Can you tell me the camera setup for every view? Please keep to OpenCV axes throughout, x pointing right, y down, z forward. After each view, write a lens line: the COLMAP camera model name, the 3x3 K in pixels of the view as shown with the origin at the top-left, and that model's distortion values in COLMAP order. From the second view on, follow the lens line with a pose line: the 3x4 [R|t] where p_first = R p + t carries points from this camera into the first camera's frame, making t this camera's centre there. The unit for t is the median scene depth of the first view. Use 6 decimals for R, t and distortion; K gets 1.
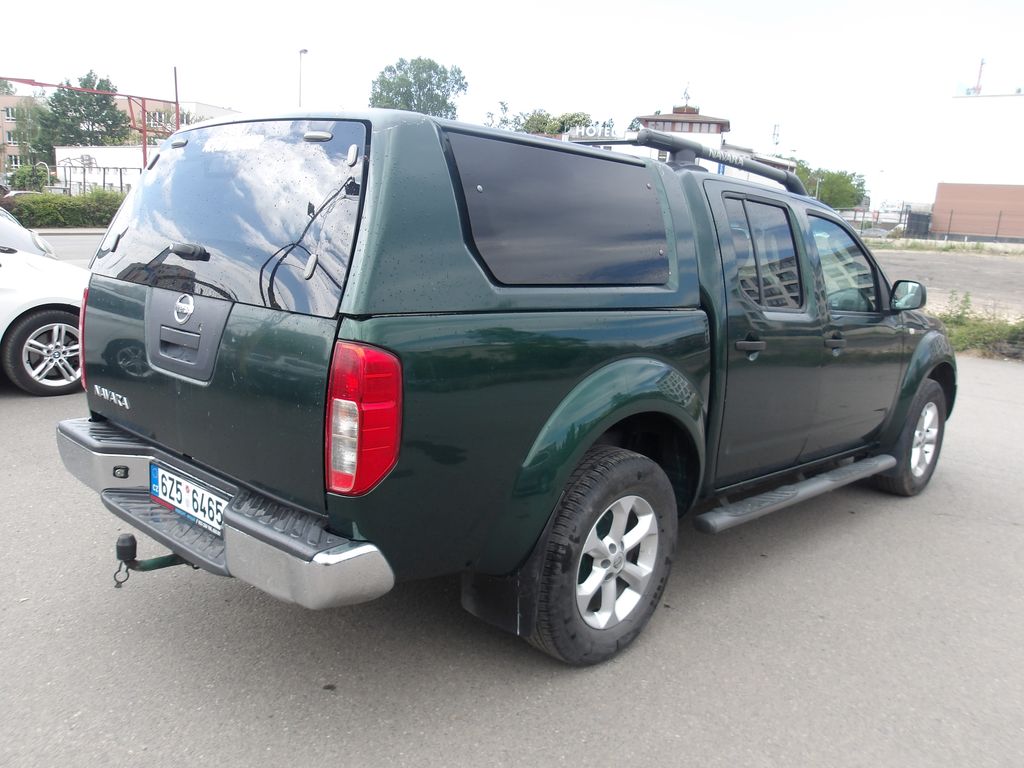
lens RADIAL K [[868.5, 0, 505.4], [0, 868.5, 387.2], [0, 0, 1]] dist [-0.010618, 0.003383]
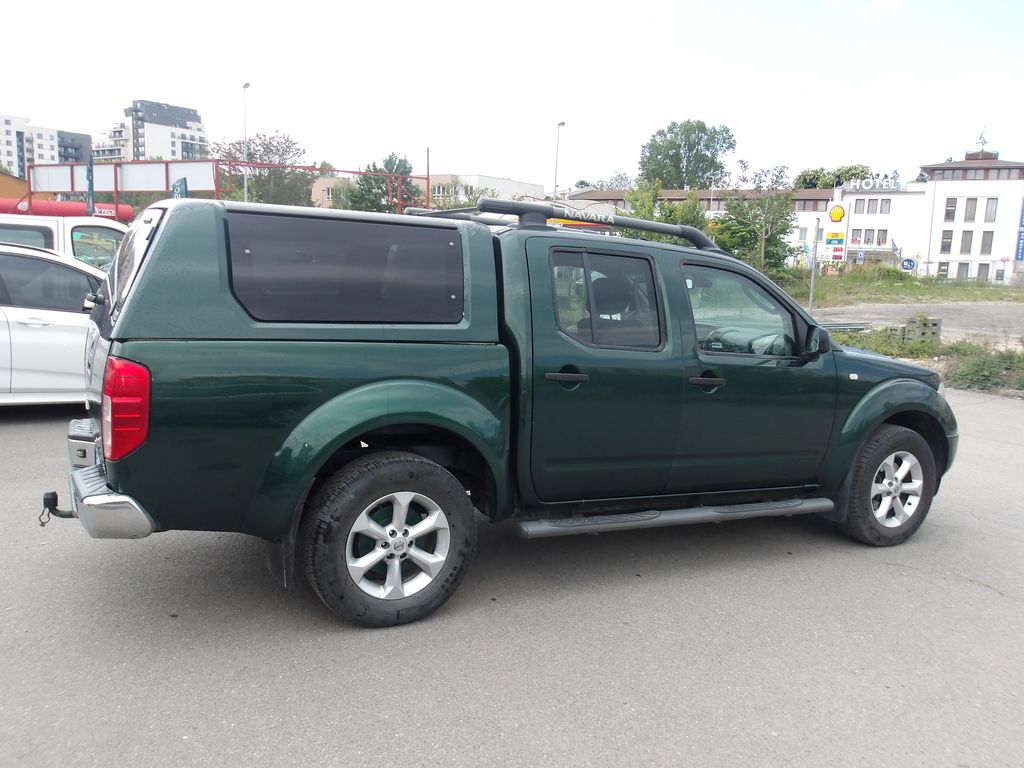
lens RADIAL K [[868.5, 0, 505.4], [0, 868.5, 387.2], [0, 0, 1]] dist [-0.010618, 0.003383]
pose [[0.949931, 0.023392, -0.311584, 0.494767], [-0.044366, 0.997188, -0.060396, 0.033093], [0.309295, 0.071196, 0.948297, -0.108577]]
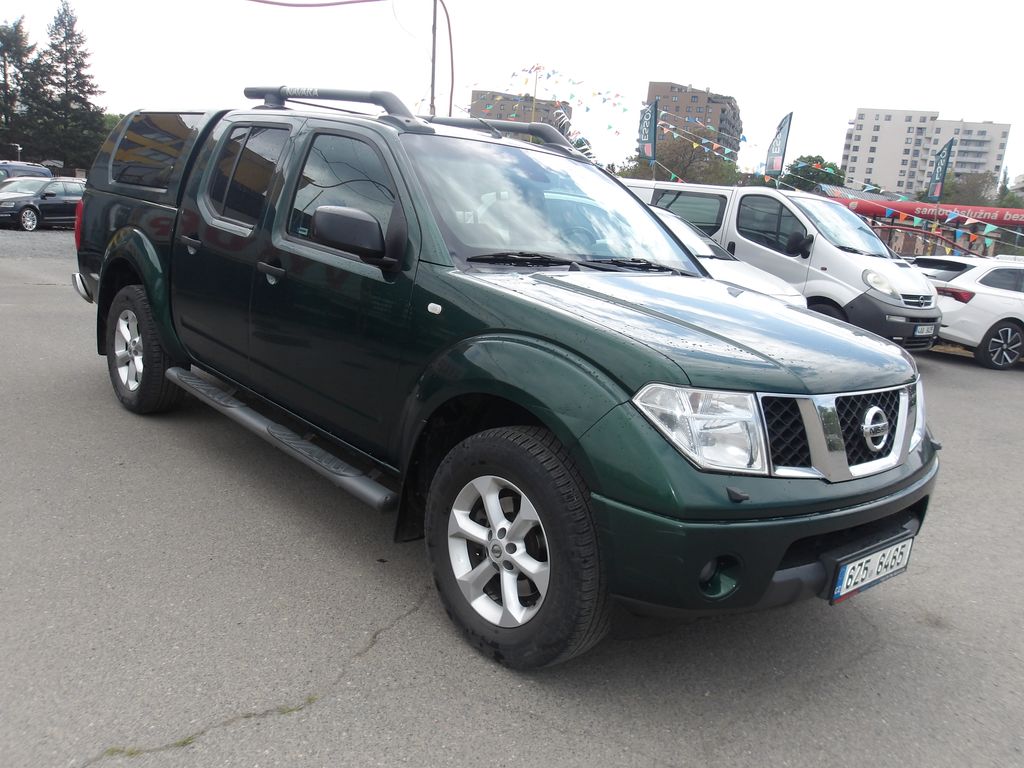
lens RADIAL K [[872.7, 0, 512.0], [0, 872.7, 384.0], [0, 0, 1]] dist [0.012099, 0.008513]
pose [[-0.059469, 0.132662, -0.989376, 1.328562], [-0.292526, 0.945302, 0.144336, -0.148948], [0.954406, 0.298002, -0.017409, 1.336565]]
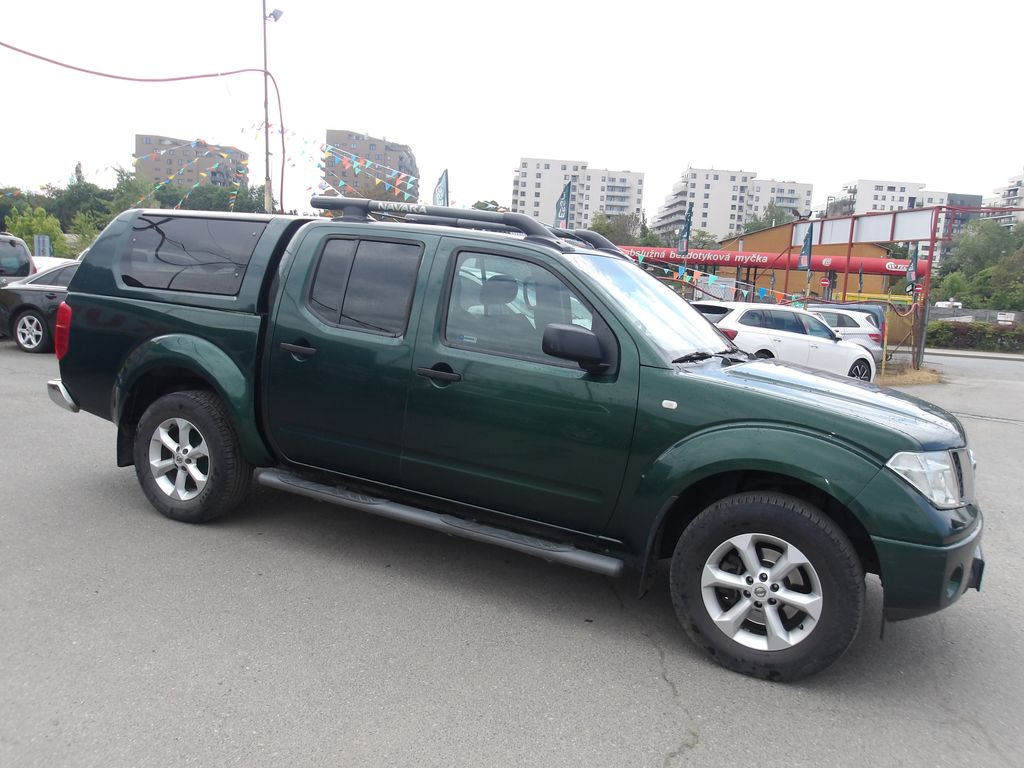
lens RADIAL K [[868.5, 0, 505.4], [0, 868.5, 387.2], [0, 0, 1]] dist [-0.010618, 0.003383]
pose [[0.287789, 0.081168, -0.954248, 1.406981], [-0.232851, 0.972432, 0.012490, -0.071237], [0.928955, 0.218603, 0.298756, 0.799811]]
